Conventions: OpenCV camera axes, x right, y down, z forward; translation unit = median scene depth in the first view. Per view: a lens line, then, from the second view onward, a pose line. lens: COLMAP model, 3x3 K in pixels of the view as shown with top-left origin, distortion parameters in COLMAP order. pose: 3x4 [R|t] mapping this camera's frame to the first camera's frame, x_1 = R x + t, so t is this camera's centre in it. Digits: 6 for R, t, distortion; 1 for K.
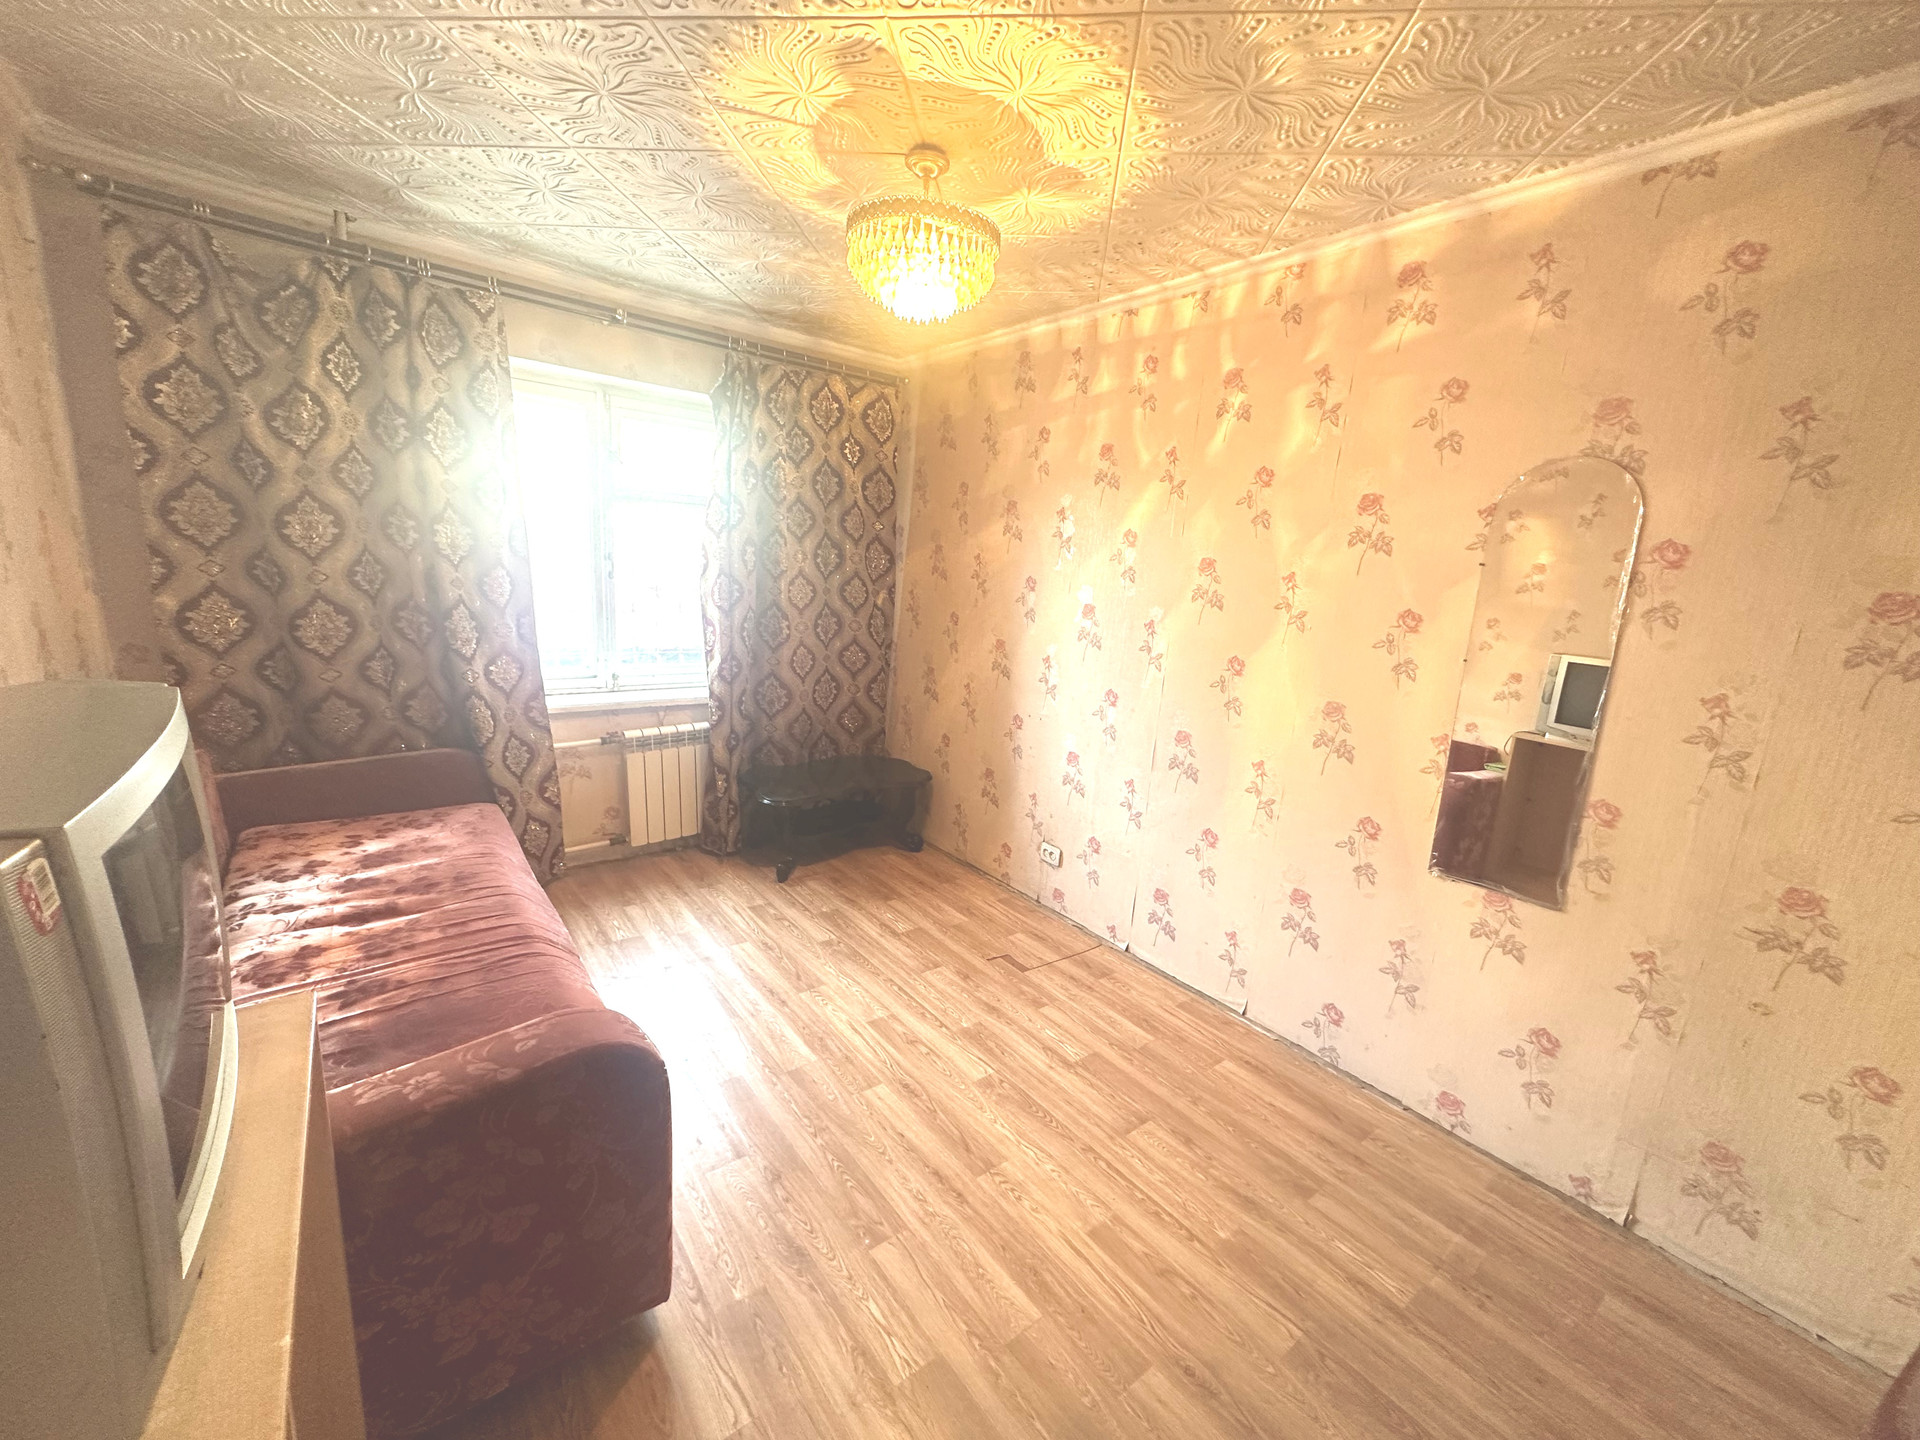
lens RADIAL K [[766.3, 0, 960.2], [0, 766.3, 720.6], [0, 0, 1]] dist [-0.003332, 0.000684]
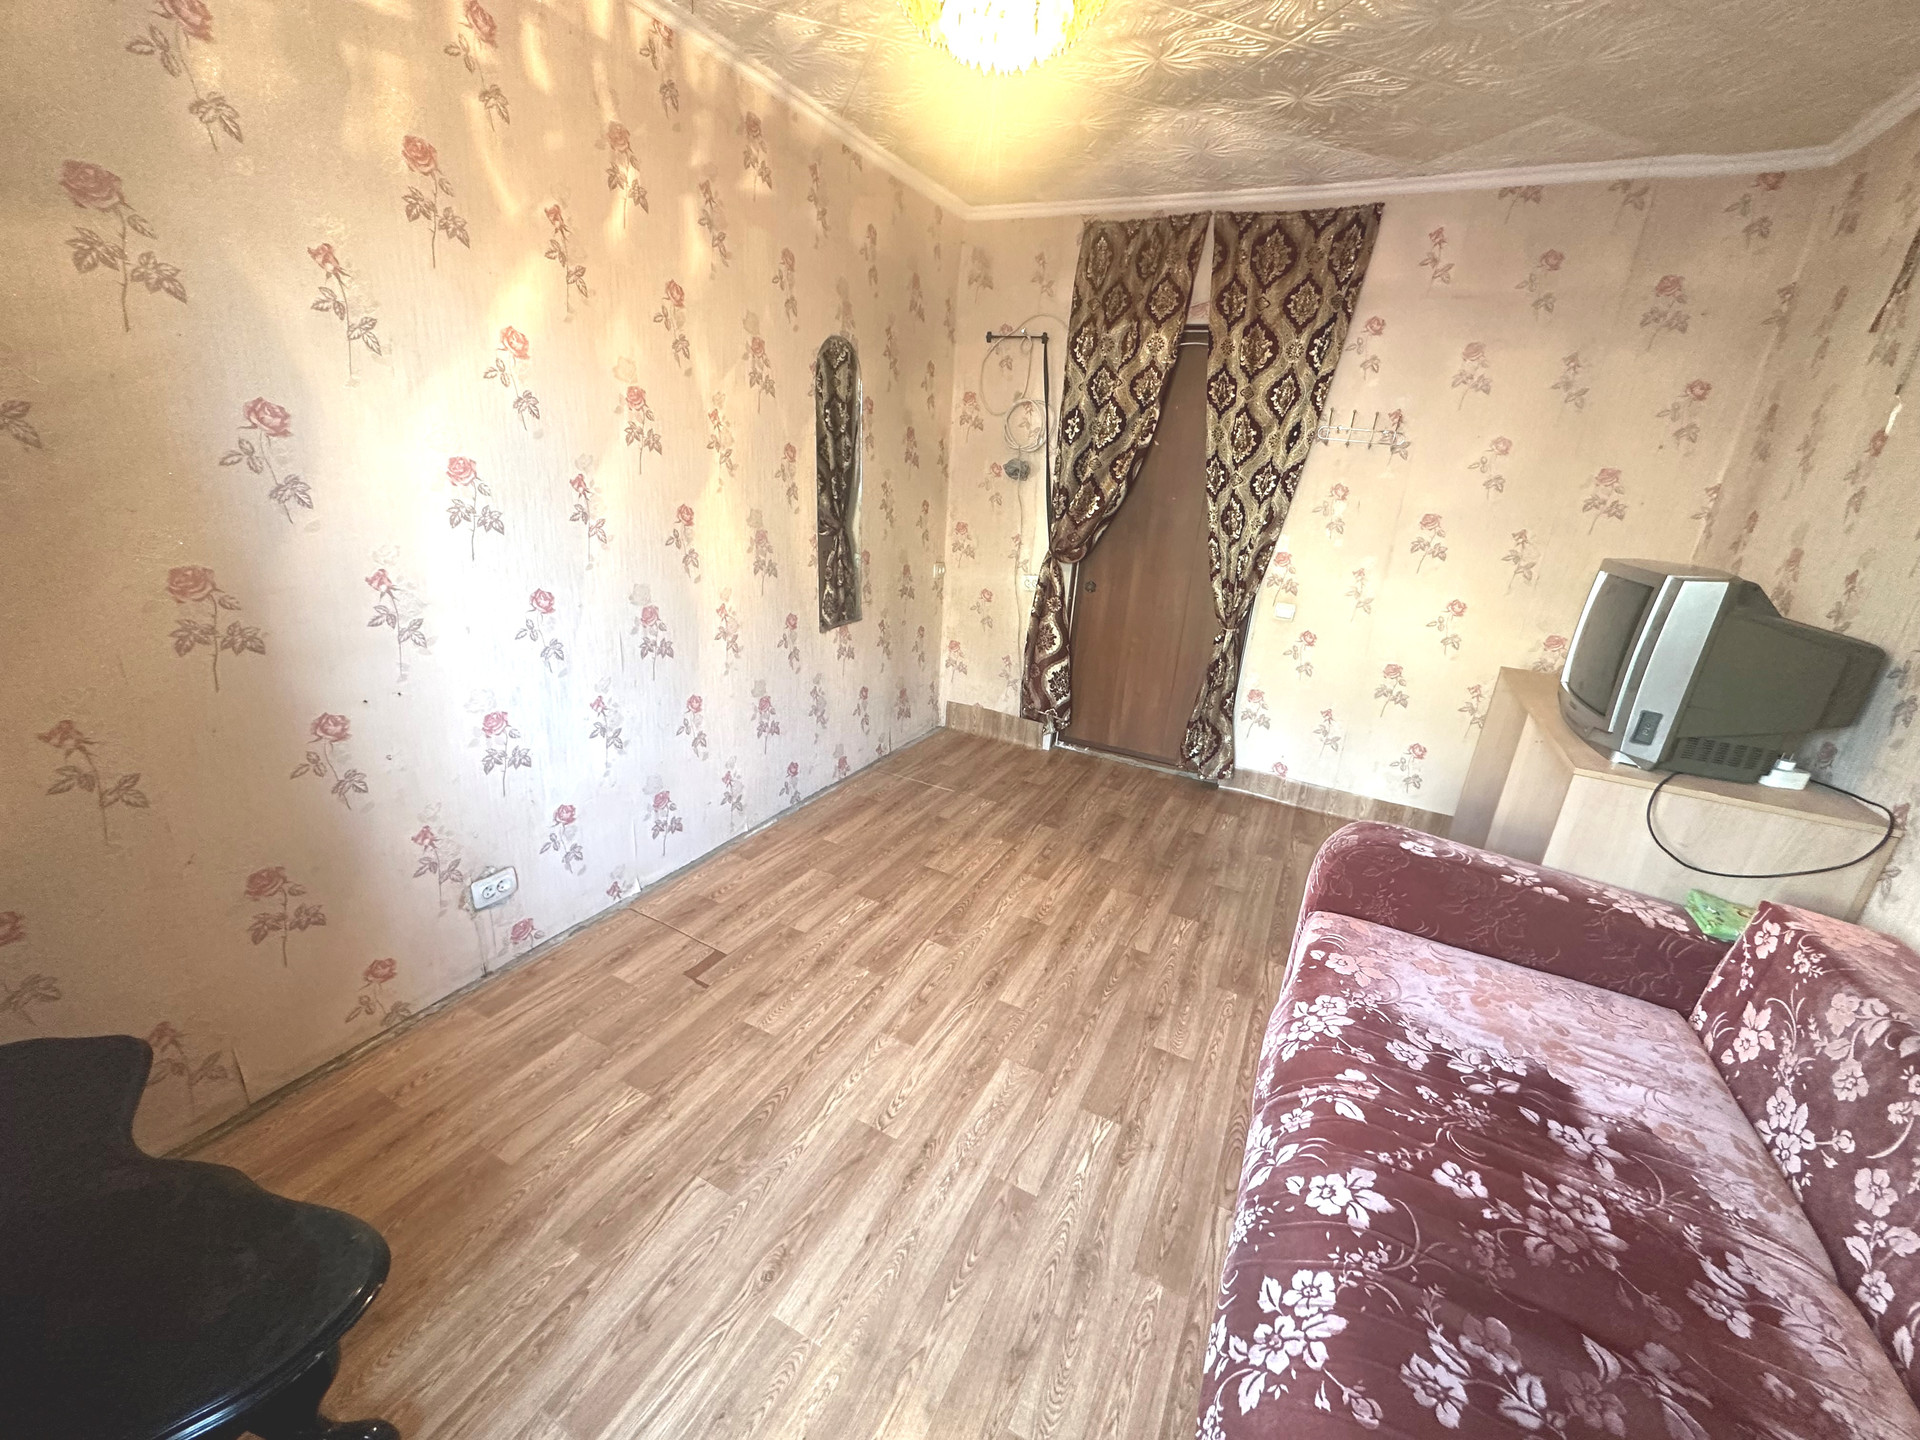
lens RADIAL K [[766.3, 0, 961.5], [0, 766.3, 720.5], [0, 0, 1]] dist [-0.003332, 0.000684]
pose [[-0.420241, -0.384072, 0.822123, -0.623737], [0.086110, 0.885040, 0.457482, -0.243451], [-0.903318, 0.263046, -0.338857, 1.069211]]
